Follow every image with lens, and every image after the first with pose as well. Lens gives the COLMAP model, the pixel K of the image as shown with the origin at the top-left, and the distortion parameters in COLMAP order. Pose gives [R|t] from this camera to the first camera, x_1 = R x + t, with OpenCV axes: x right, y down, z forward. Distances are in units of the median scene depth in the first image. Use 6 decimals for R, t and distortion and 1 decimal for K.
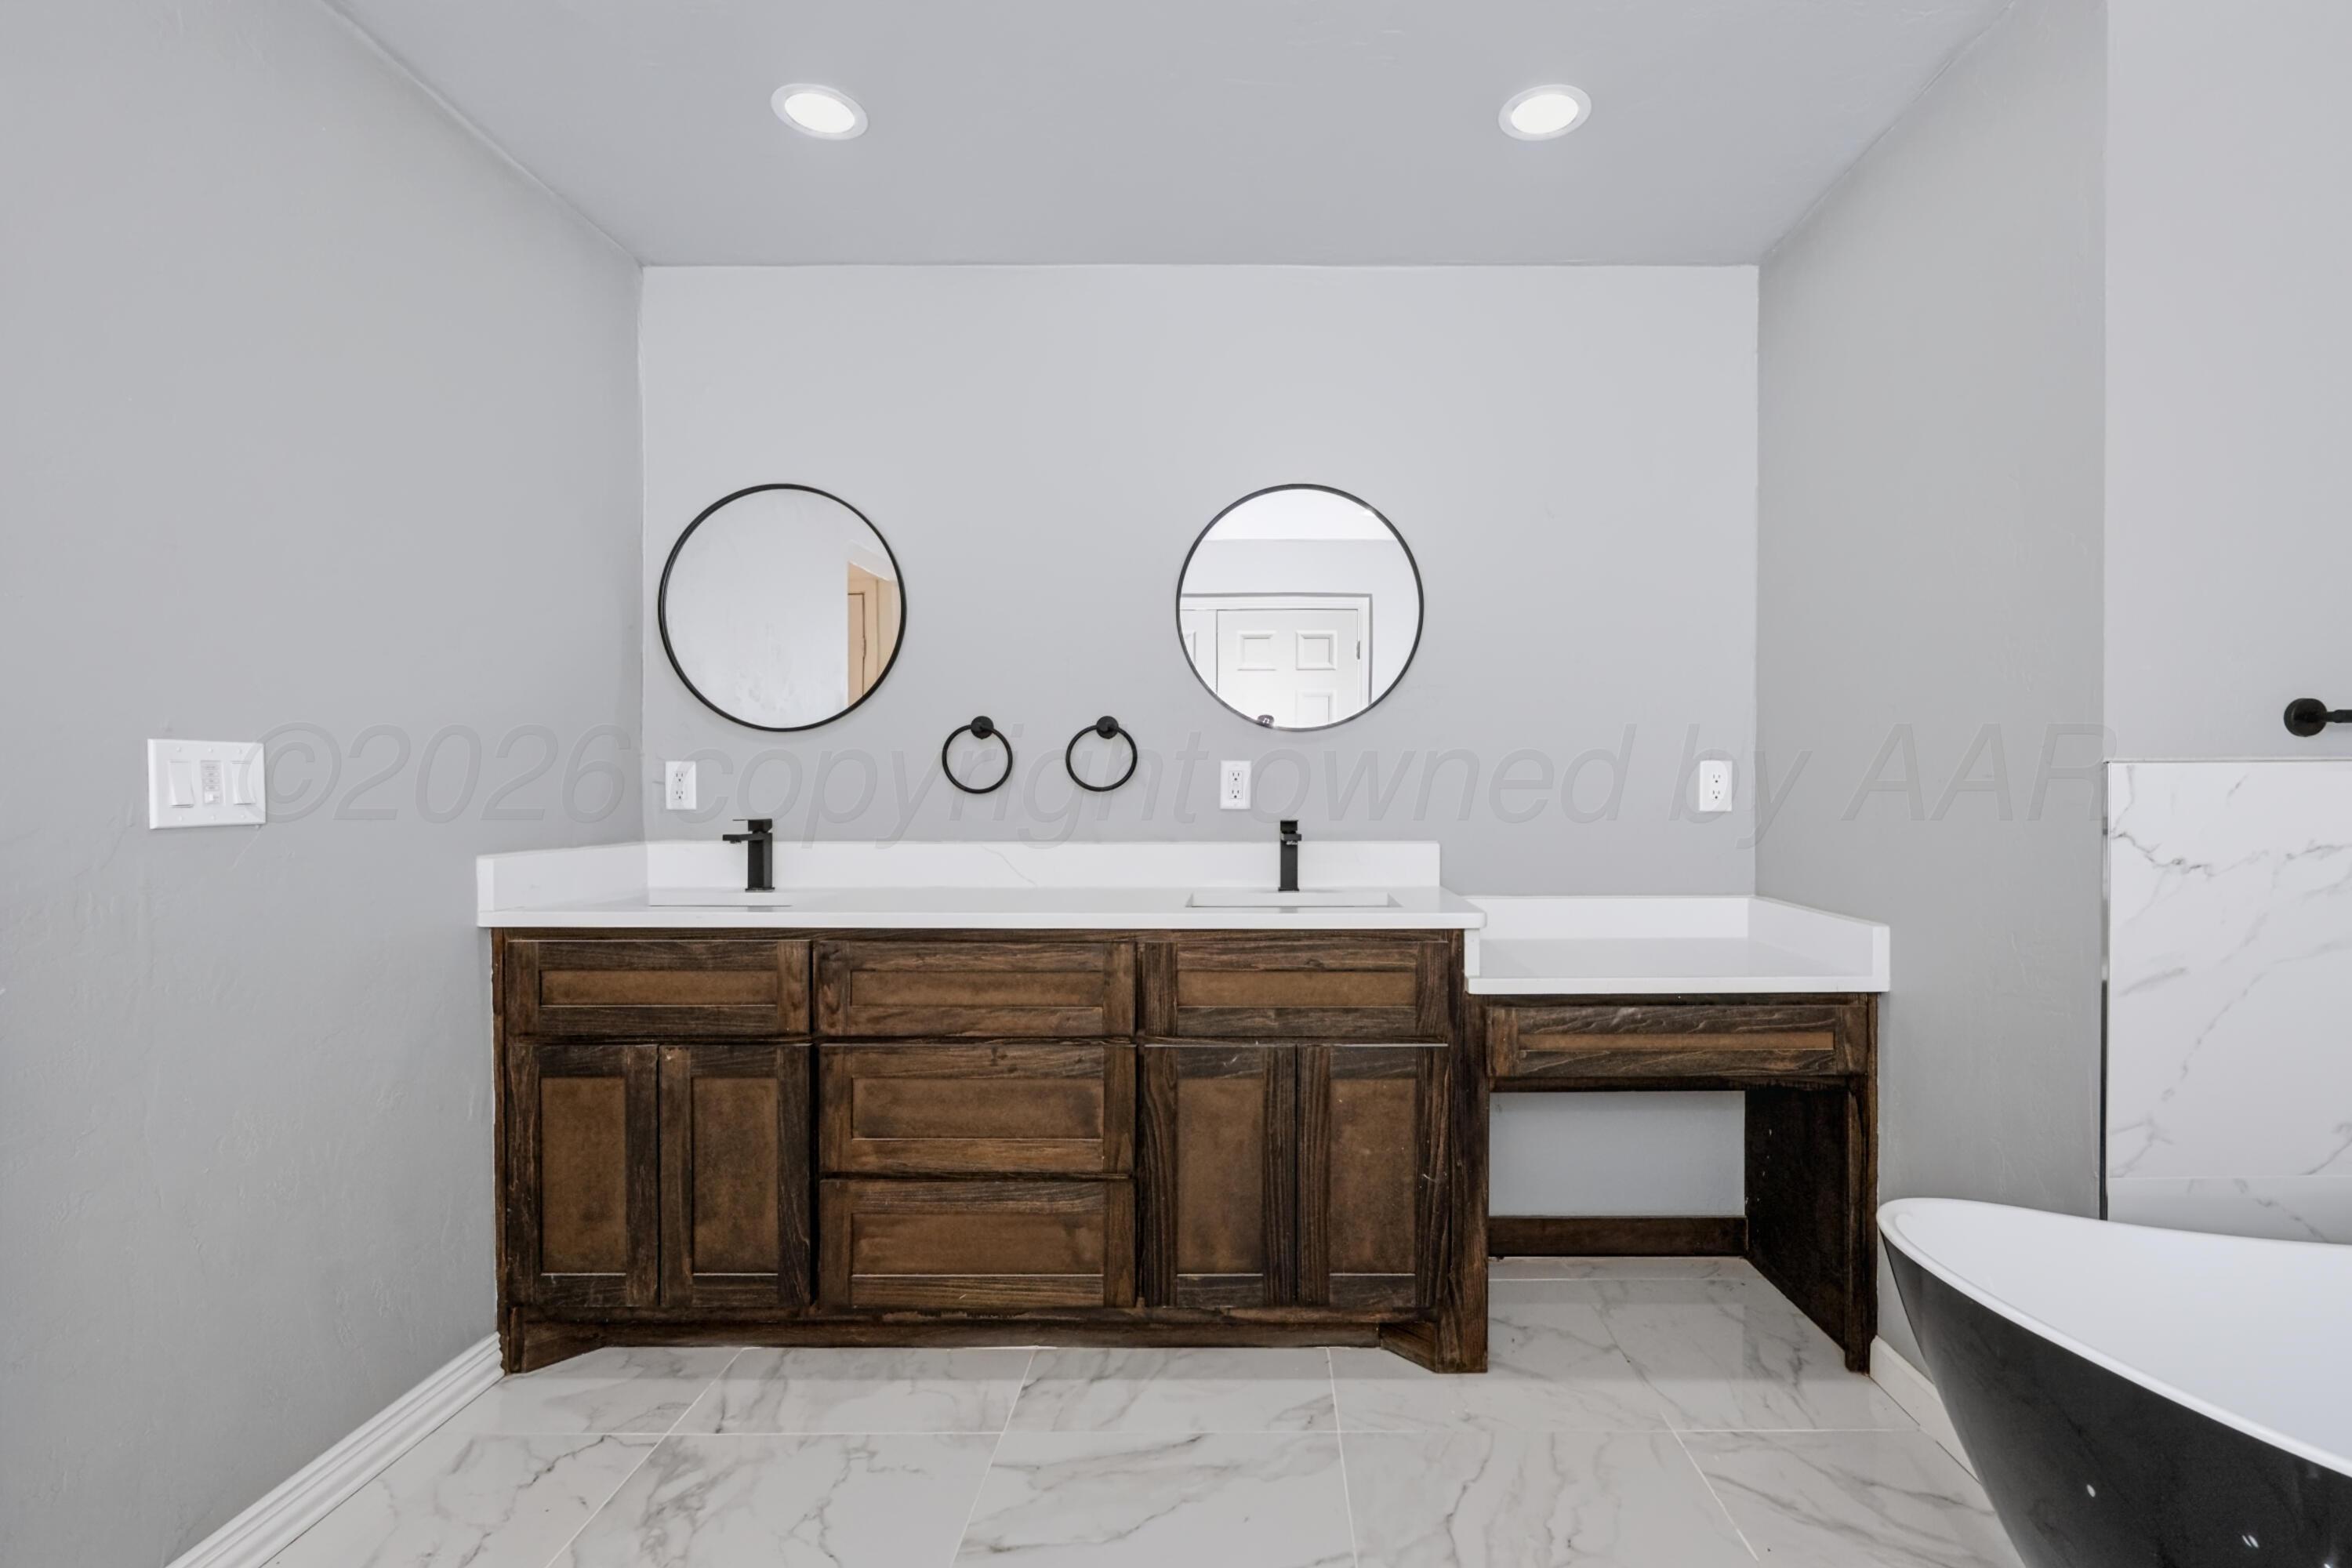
lens RADIAL K [[1073.6, 0, 1269.4], [0, 1073.6, 815.3], [0, 0, 1]] dist [-0.004882, 0.000183]
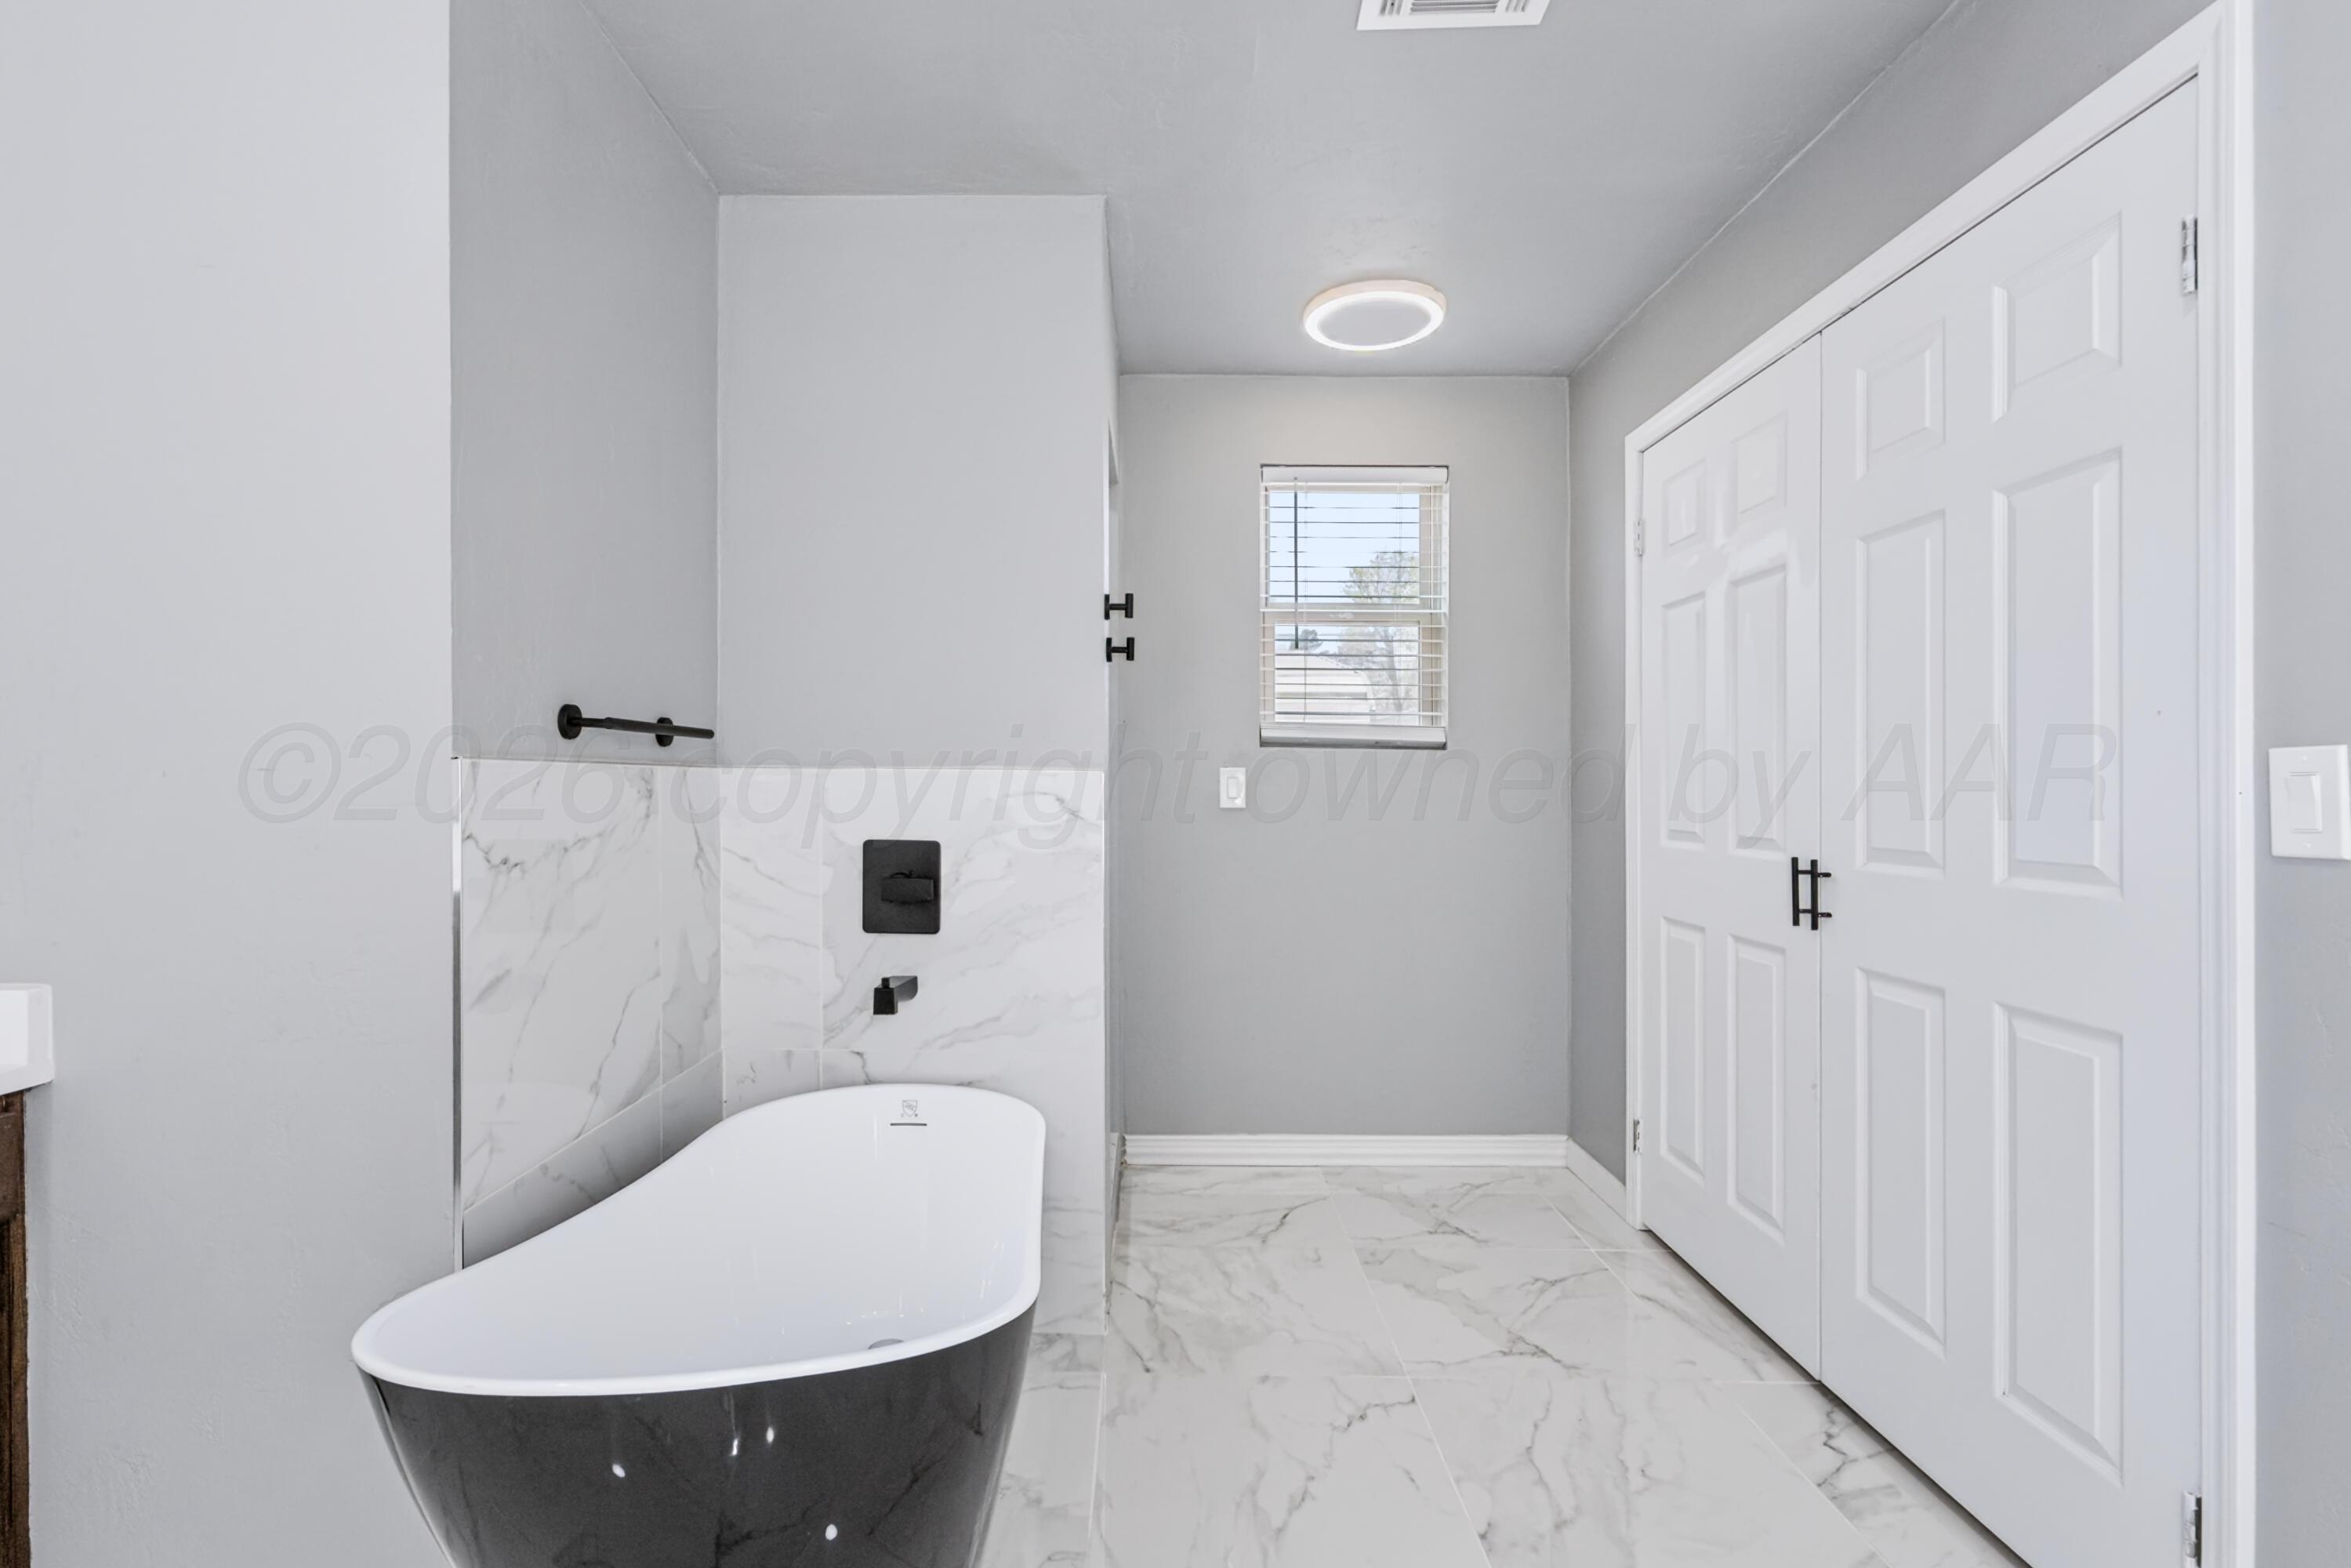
lens RADIAL K [[1073.2, 0, 1143.2], [0, 1073.2, 789.1], [0, 0, 1]] dist [-0.004882, 0.000183]
pose [[0.016282, 0.001076, 0.999867, -0.089917], [0.016552, 0.999862, -0.001345, -0.008586], [-0.999730, 0.016572, 0.016262, 0.292269]]
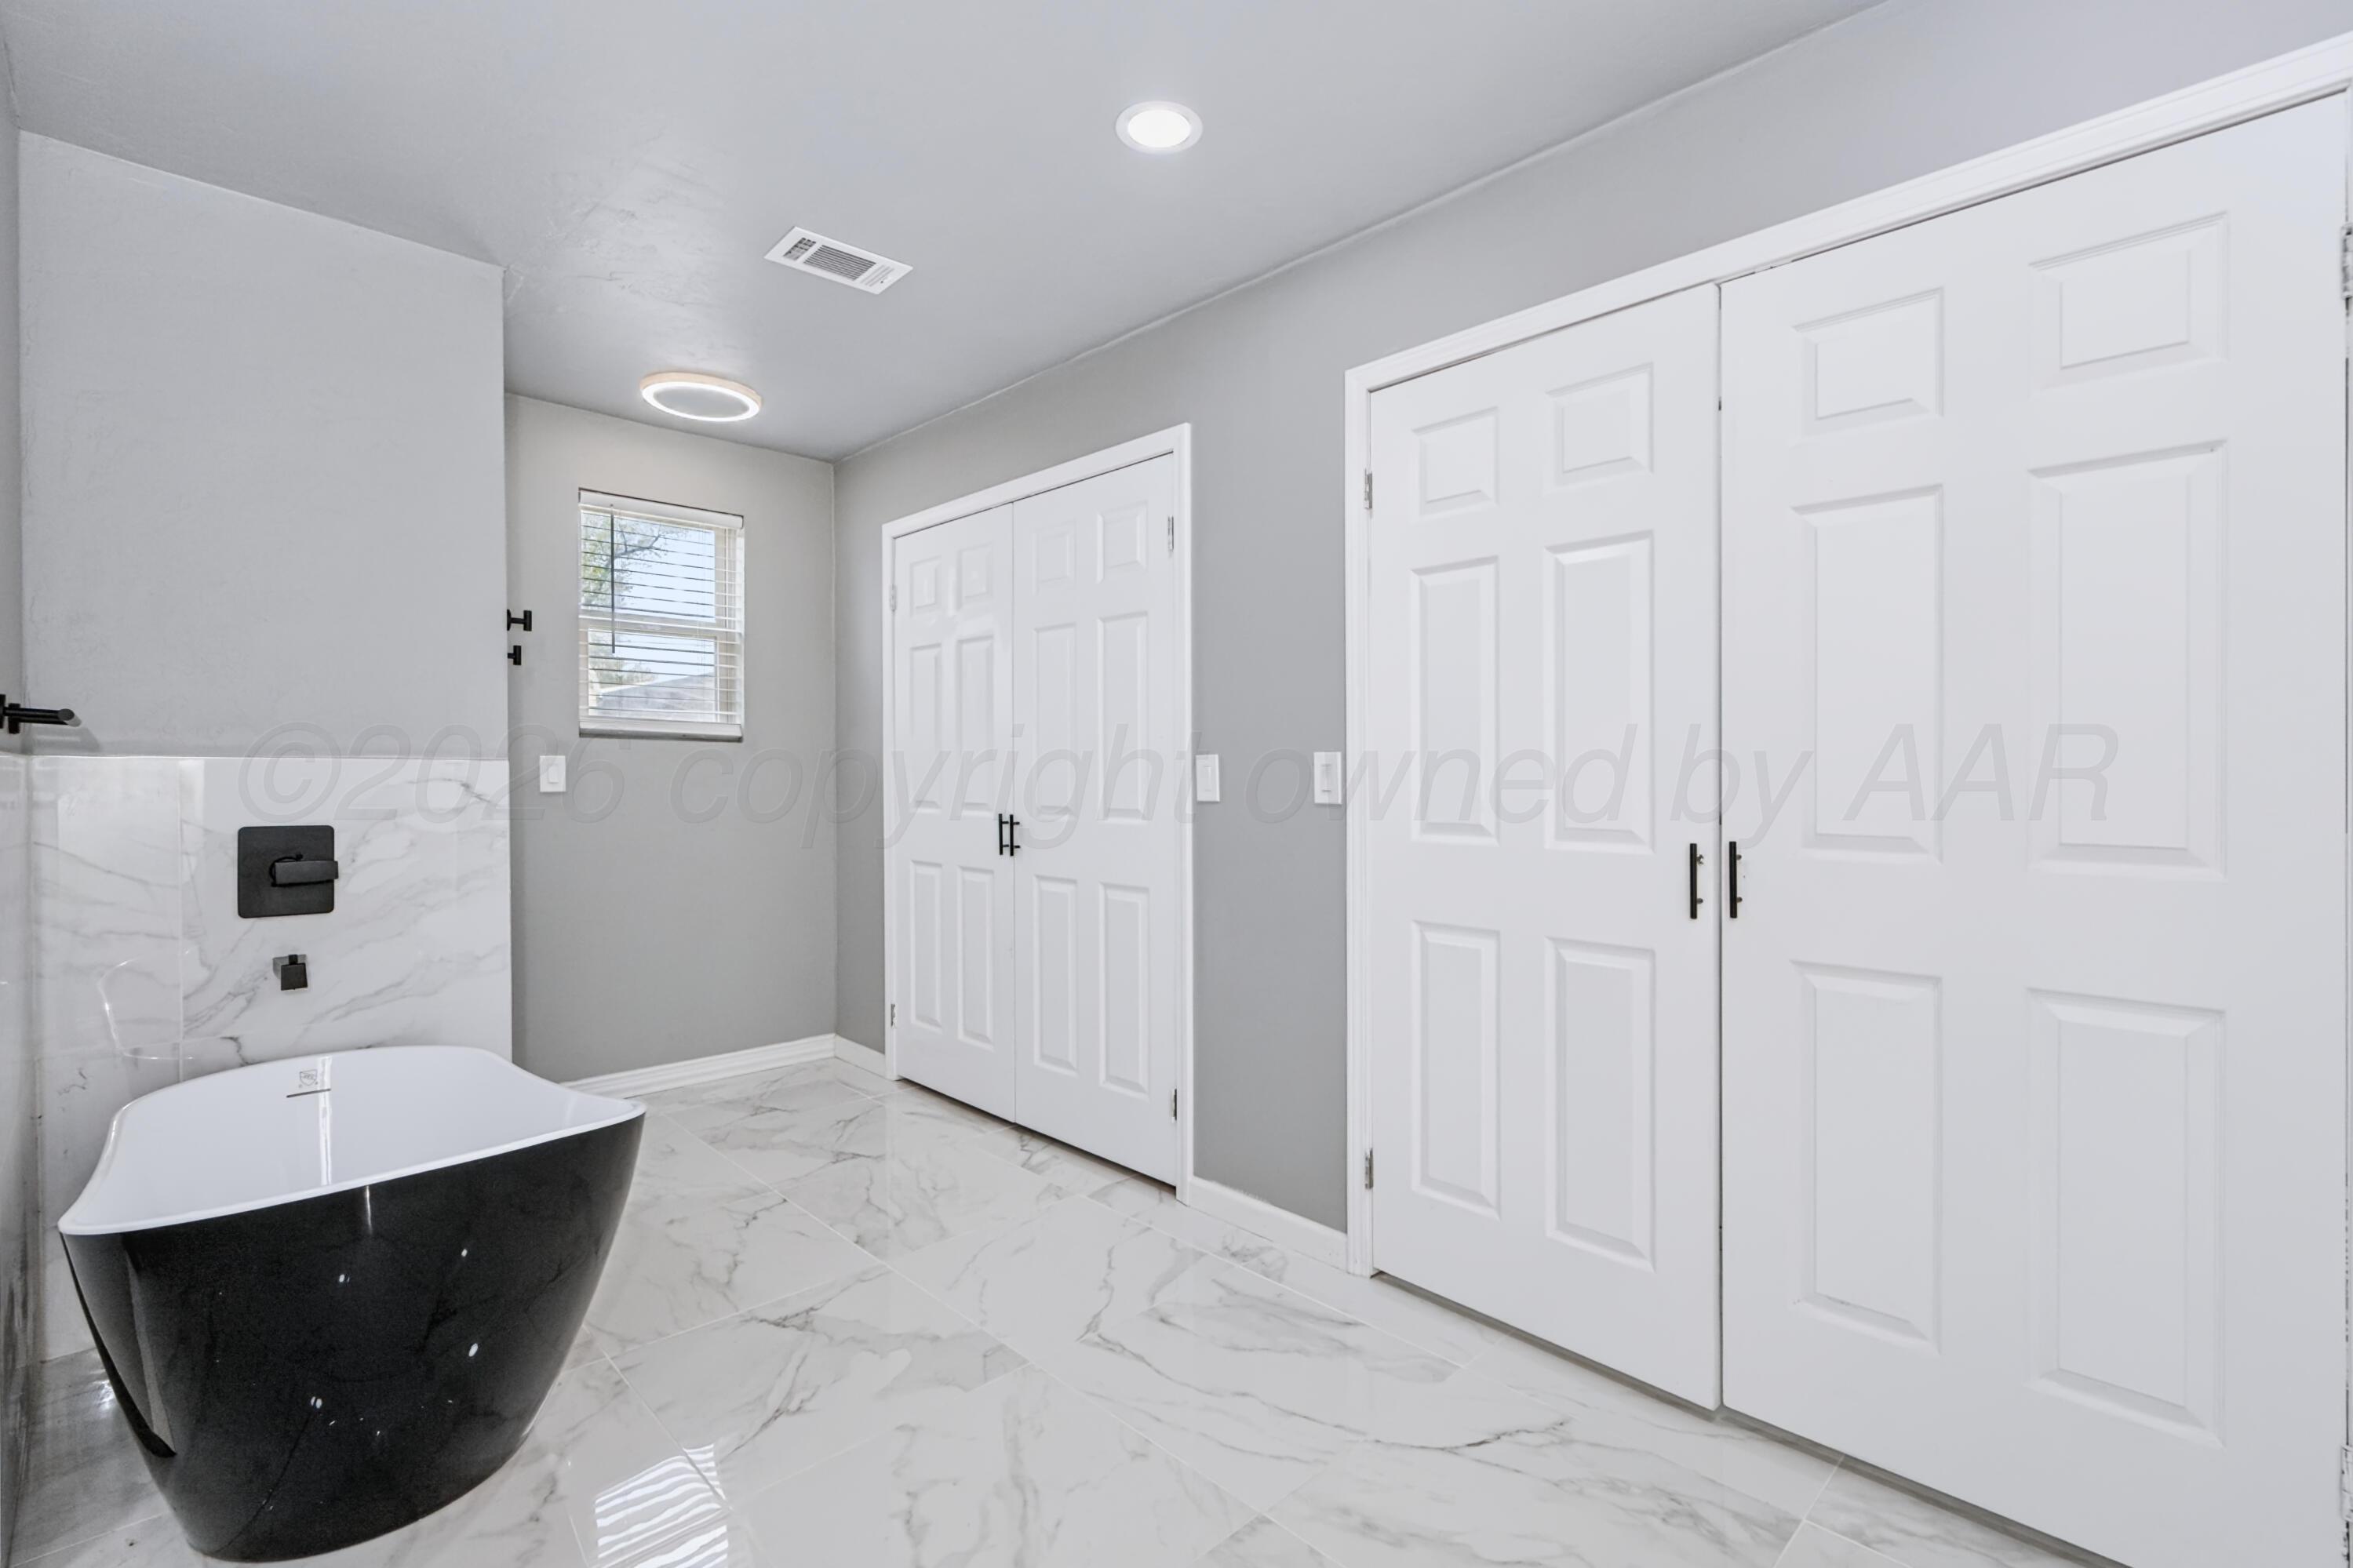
lens RADIAL K [[1073.9, 0, 1167.9], [0, 1073.9, 783.6], [0, 0, 1]] dist [-0.004882, 0.000183]
pose [[-0.689654, -0.006206, 0.724112, -0.466617], [0.015705, 0.999600, 0.023525, -0.019224], [-0.723968, 0.027596, -0.689281, 0.659728]]
